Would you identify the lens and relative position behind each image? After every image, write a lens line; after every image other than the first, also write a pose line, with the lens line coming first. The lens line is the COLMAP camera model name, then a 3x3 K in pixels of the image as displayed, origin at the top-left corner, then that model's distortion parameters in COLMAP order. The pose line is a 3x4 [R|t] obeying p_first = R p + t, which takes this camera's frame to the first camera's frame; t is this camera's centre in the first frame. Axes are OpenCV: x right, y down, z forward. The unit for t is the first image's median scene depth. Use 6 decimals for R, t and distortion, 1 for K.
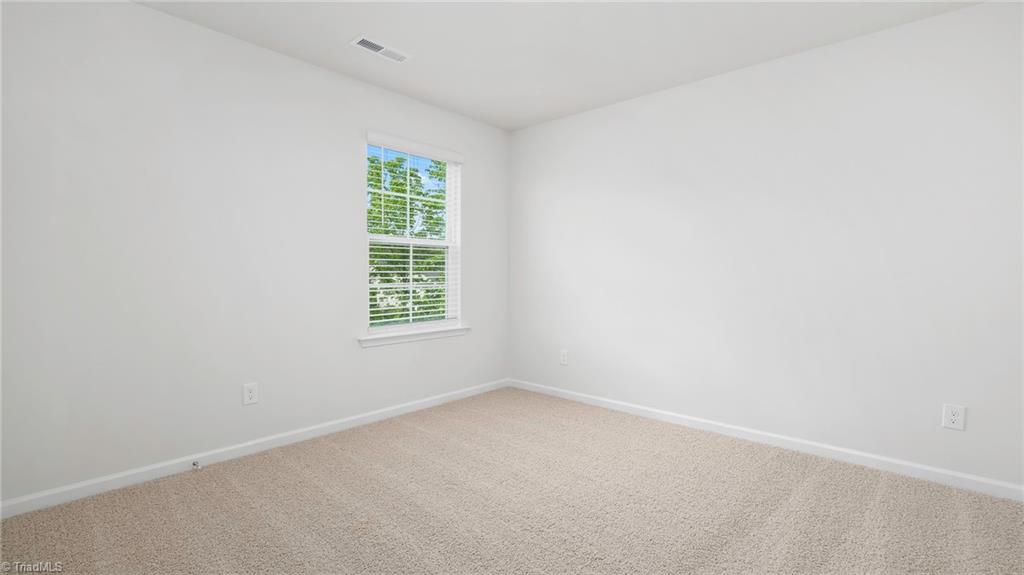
lens RADIAL K [[444.9, 0, 478.4], [0, 444.9, 290.4], [0, 0, 1]] dist [0.009172, 0.000571]
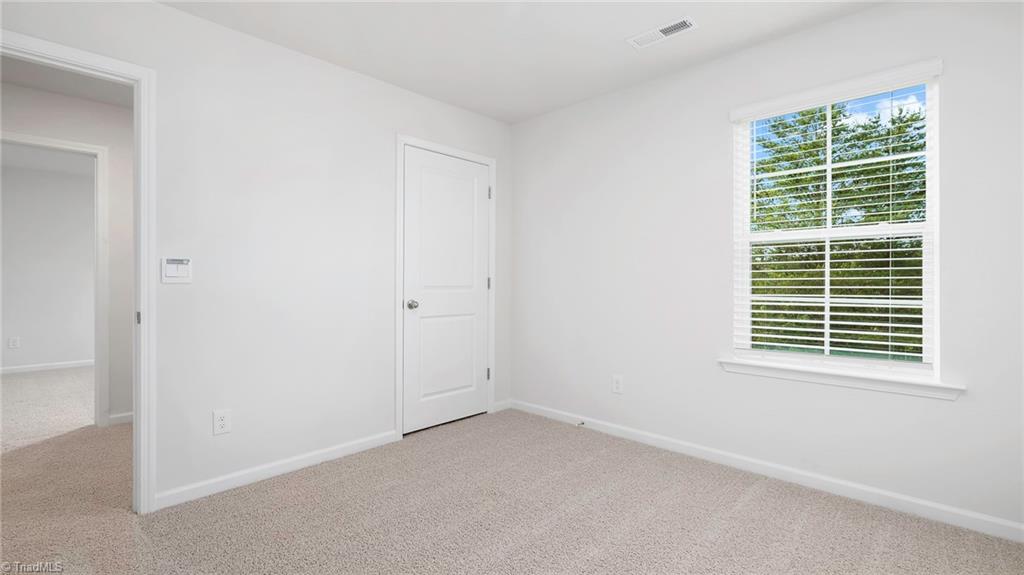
lens RADIAL K [[461.1, 0, 508.7], [0, 461.1, 283.6], [0, 0, 1]] dist [0.020818, -0.000213]
pose [[0.033004, 0.001138, -0.999455, 0.495975], [-0.034575, 0.999402, -0.000004, -0.017112], [0.998857, 0.034556, 0.033023, 0.473084]]
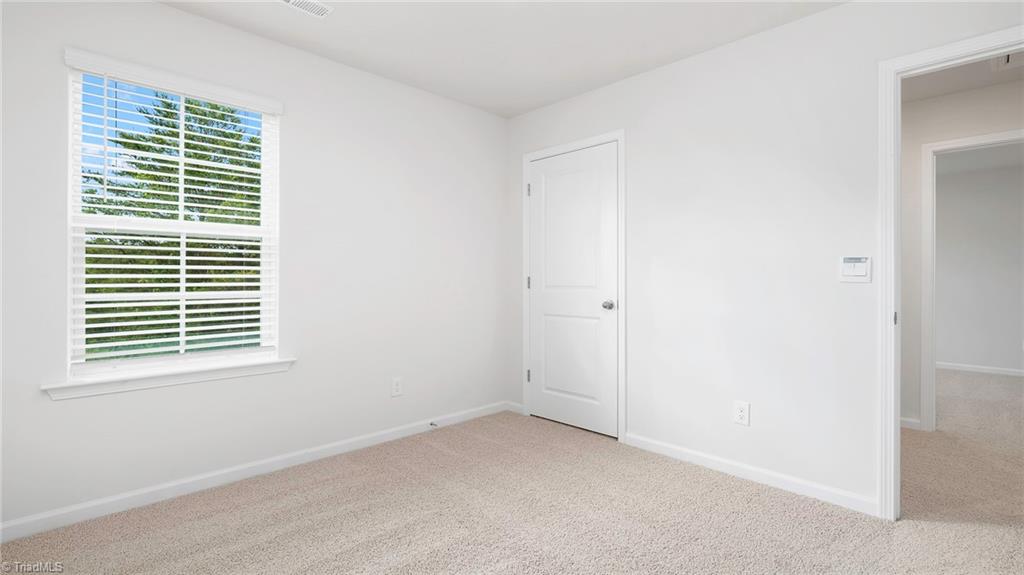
lens RADIAL K [[461.1, 0, 516.1], [0, 461.1, 280.4], [0, 0, 1]] dist [0.020818, -0.000213]
pose [[0.999721, 0.001661, -0.023560, 0.329596], [-0.002490, 0.999376, -0.035235, -0.012066], [0.023487, 0.035284, 0.999101, 0.313792]]
